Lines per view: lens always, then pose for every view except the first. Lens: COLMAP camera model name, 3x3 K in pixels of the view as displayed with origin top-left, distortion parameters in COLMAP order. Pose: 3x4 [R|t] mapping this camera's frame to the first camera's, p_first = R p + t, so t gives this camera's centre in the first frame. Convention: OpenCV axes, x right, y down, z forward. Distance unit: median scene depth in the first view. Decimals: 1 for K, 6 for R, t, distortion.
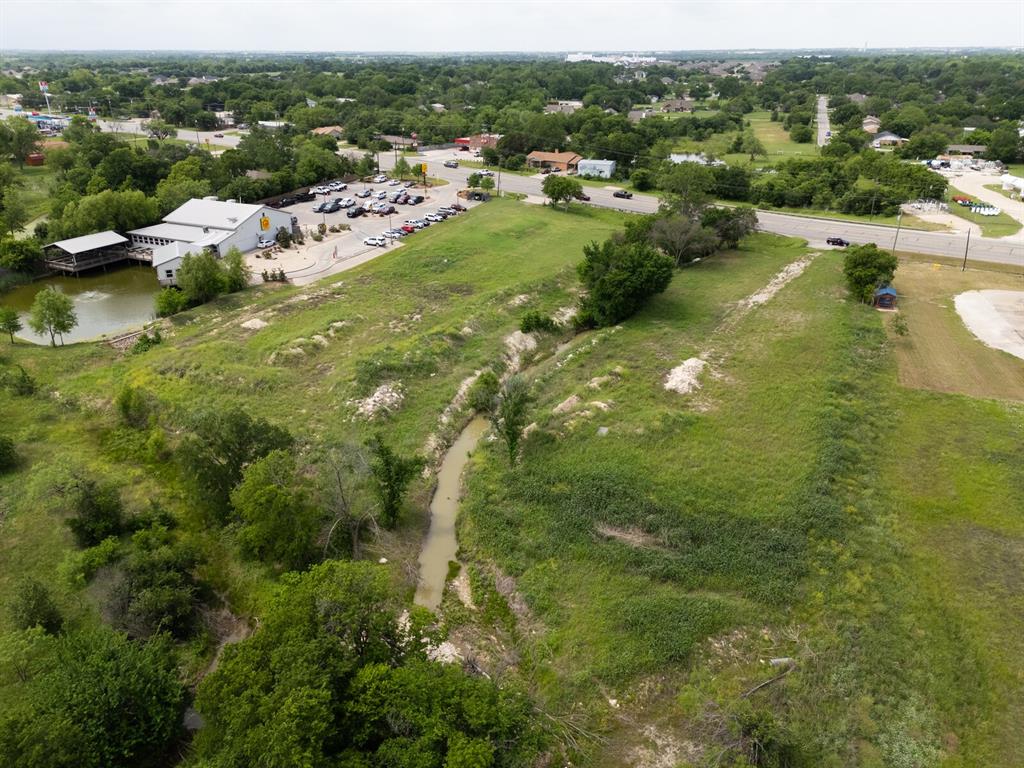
lens RADIAL K [[751.0, 0, 513.4], [0, 751.0, 380.9], [0, 0, 1]] dist [0.090634, -0.102175]
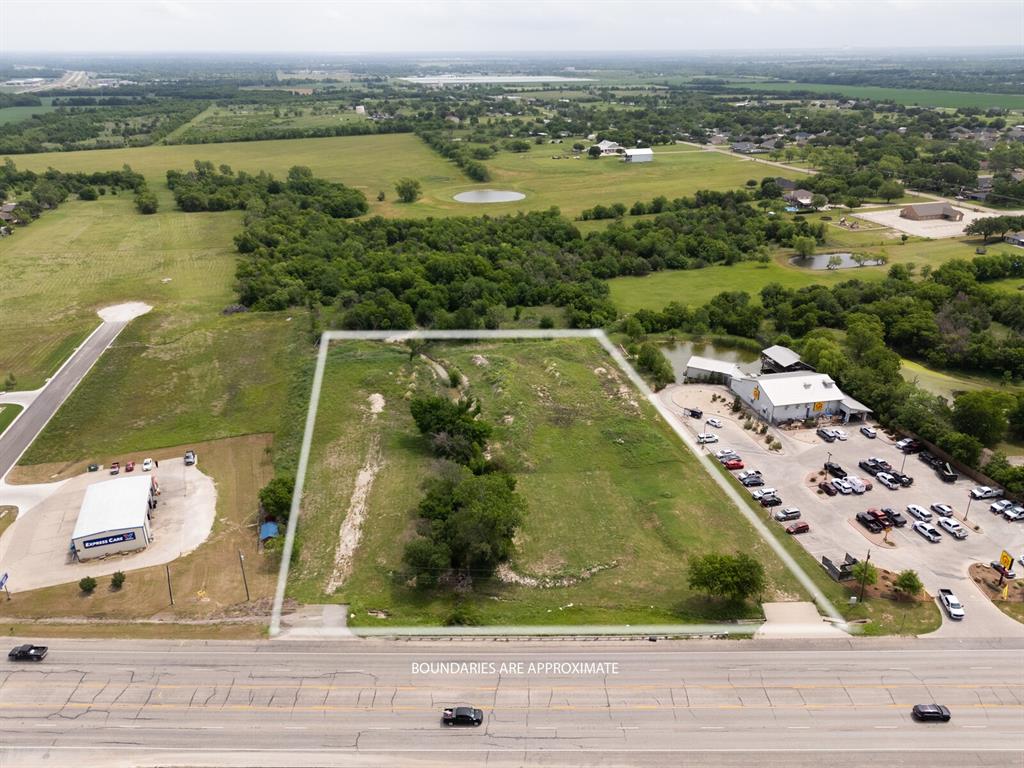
lens RADIAL K [[751.0, 0, 513.4], [0, 751.0, 380.9], [0, 0, 1]] dist [0.090634, -0.102175]
pose [[-0.809269, 0.237016, -0.537500, 0.796824], [-0.229997, 0.714103, 0.661179, -1.168574], [0.540541, 0.658696, -0.523389, 1.757797]]
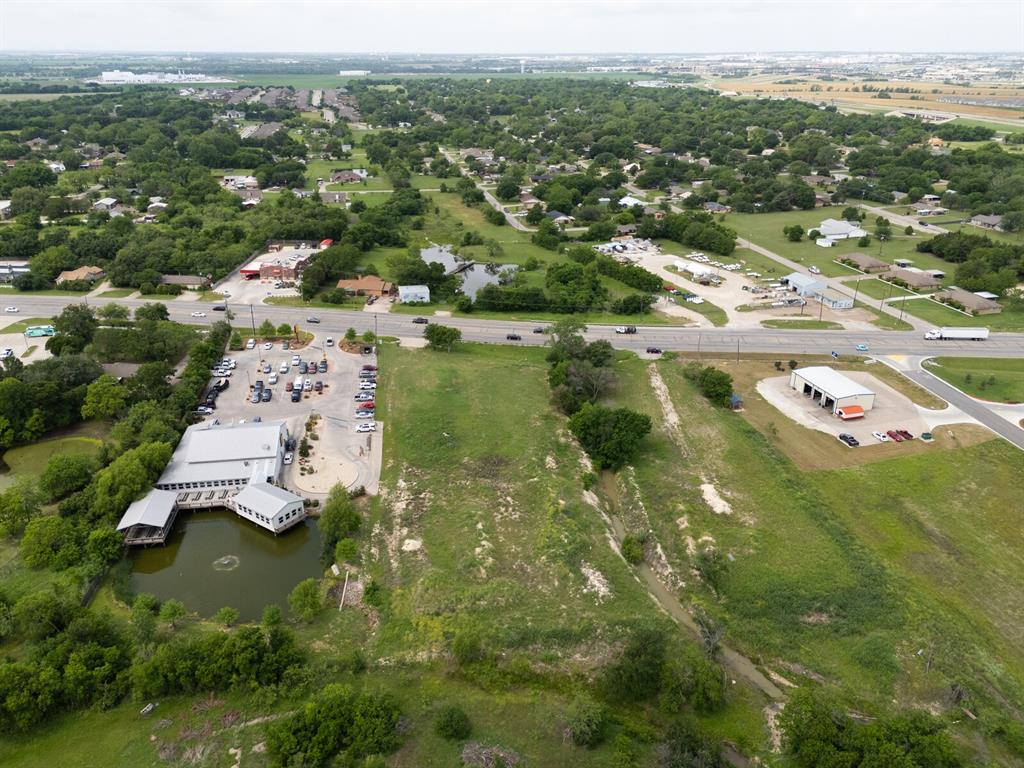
lens RADIAL K [[751.0, 0, 513.4], [0, 751.0, 380.9], [0, 0, 1]] dist [0.090634, -0.102175]
pose [[0.844474, -0.215134, 0.490490, -0.706706], [0.214372, 0.974995, 0.058559, -0.354262], [-0.490824, 0.055696, 0.869477, -0.182741]]
